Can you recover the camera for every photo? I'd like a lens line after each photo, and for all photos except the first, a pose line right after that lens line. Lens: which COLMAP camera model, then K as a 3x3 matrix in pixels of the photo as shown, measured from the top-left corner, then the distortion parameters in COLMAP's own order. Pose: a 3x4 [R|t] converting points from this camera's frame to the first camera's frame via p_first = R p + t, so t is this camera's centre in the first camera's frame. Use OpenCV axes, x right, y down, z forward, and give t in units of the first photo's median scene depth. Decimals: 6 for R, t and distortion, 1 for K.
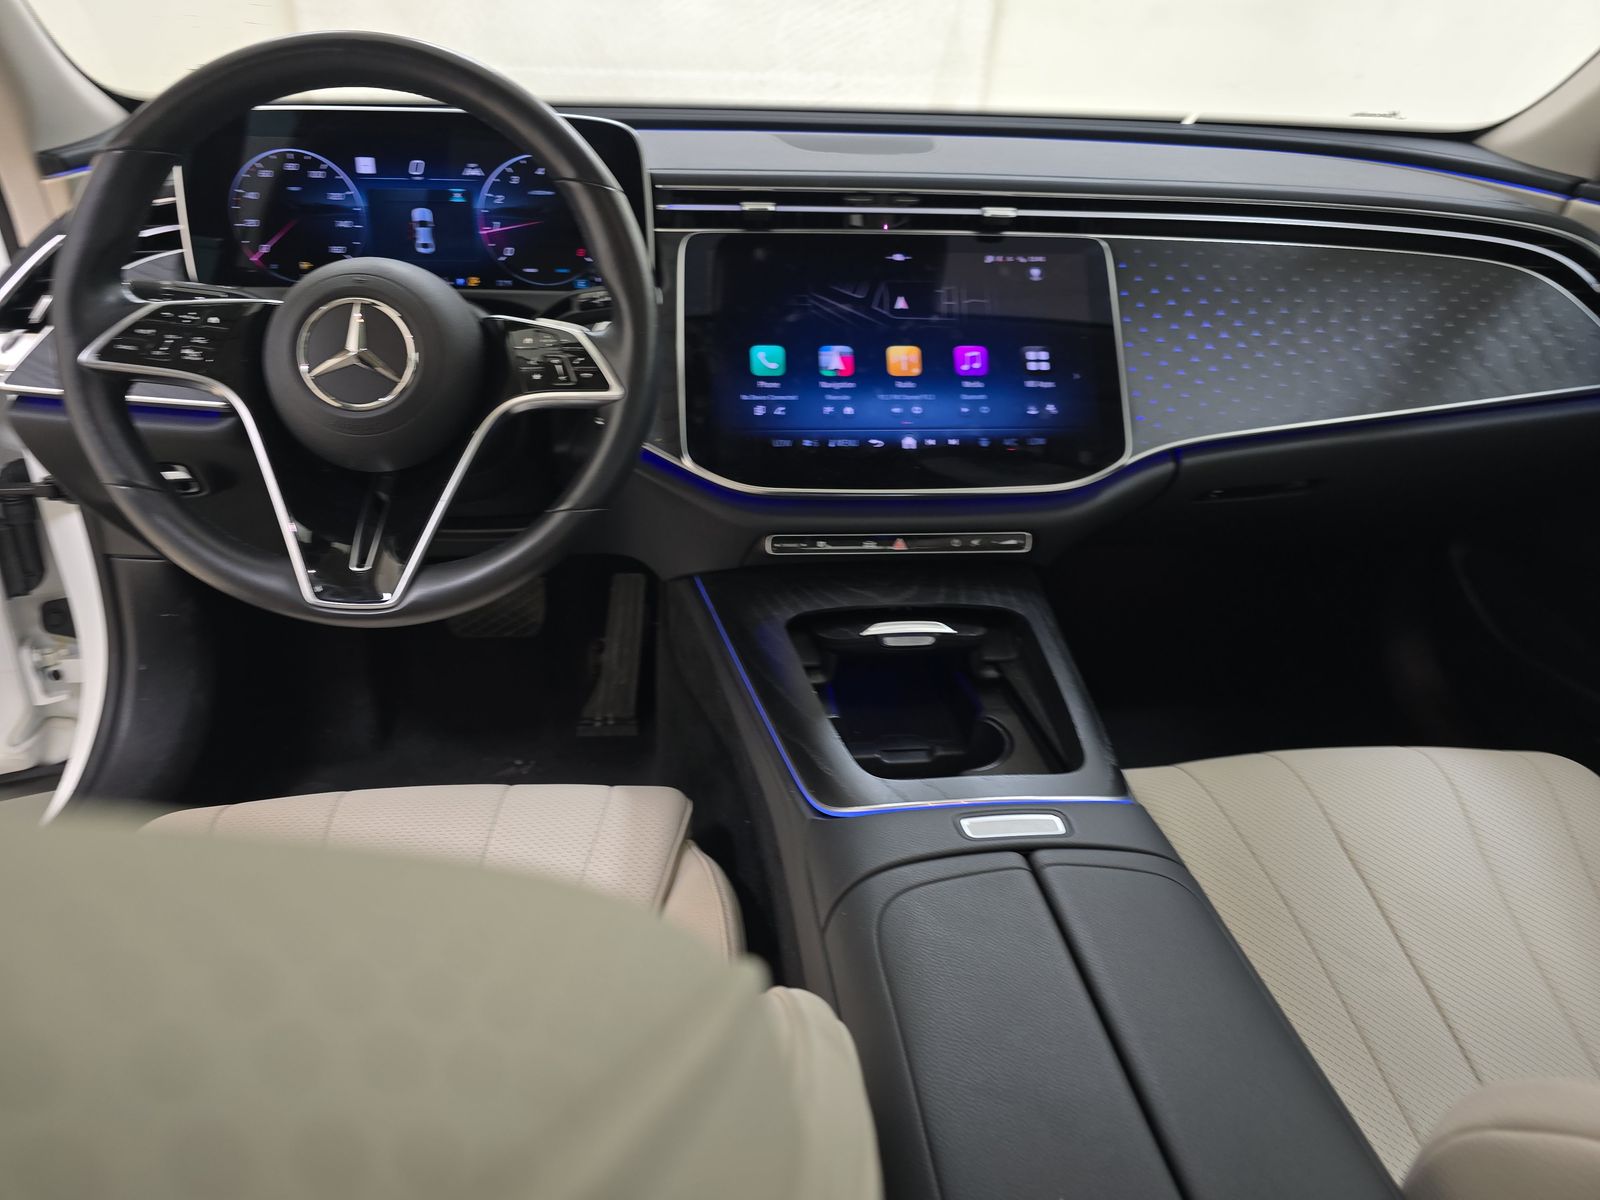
lens RADIAL K [[1085.3, 0, 800.0], [0, 1085.3, 600.0], [0, 0, 1]] dist [0.082233, -0.074015]
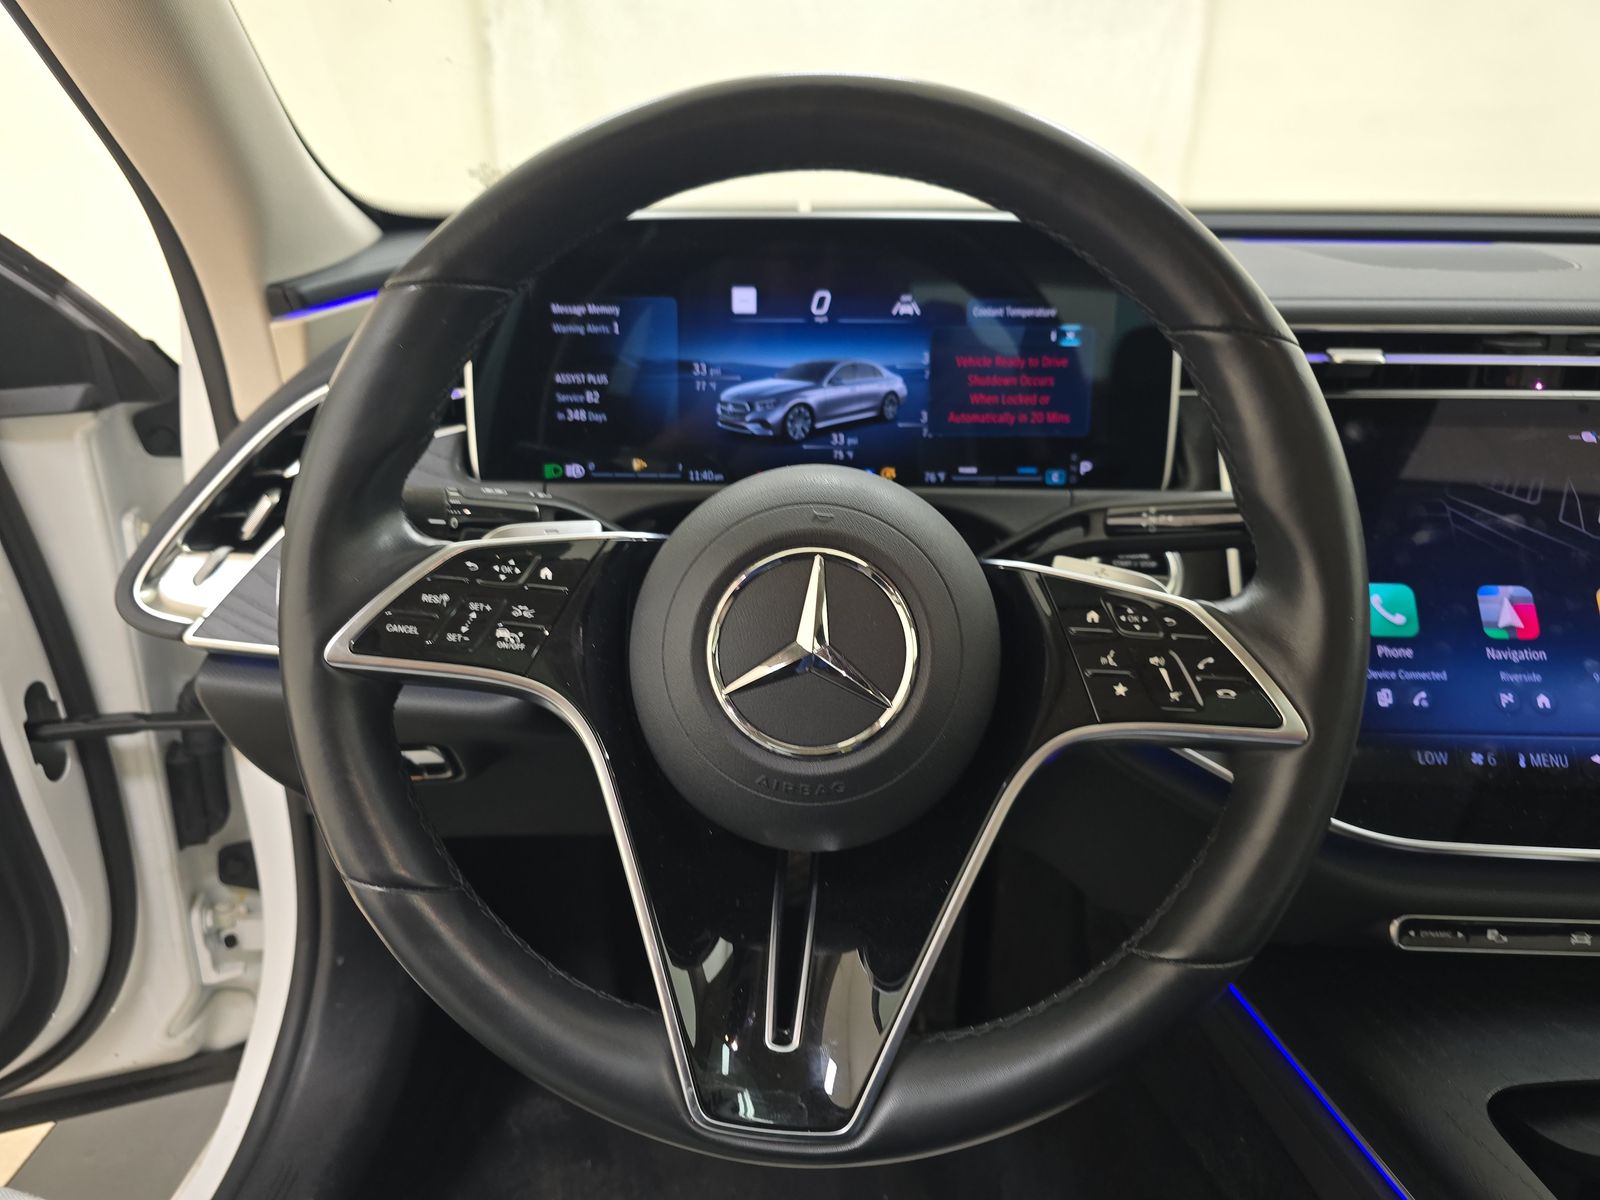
lens RADIAL K [[1070.6, 0, 794.4], [0, 1070.6, 602.2], [0, 0, 1]] dist [0.007323, 0.000585]
pose [[0.993709, 0.026873, -0.108724, -0.289826], [-0.035737, 0.996120, -0.080424, -0.168197], [0.106141, 0.083803, 0.990813, 0.397082]]
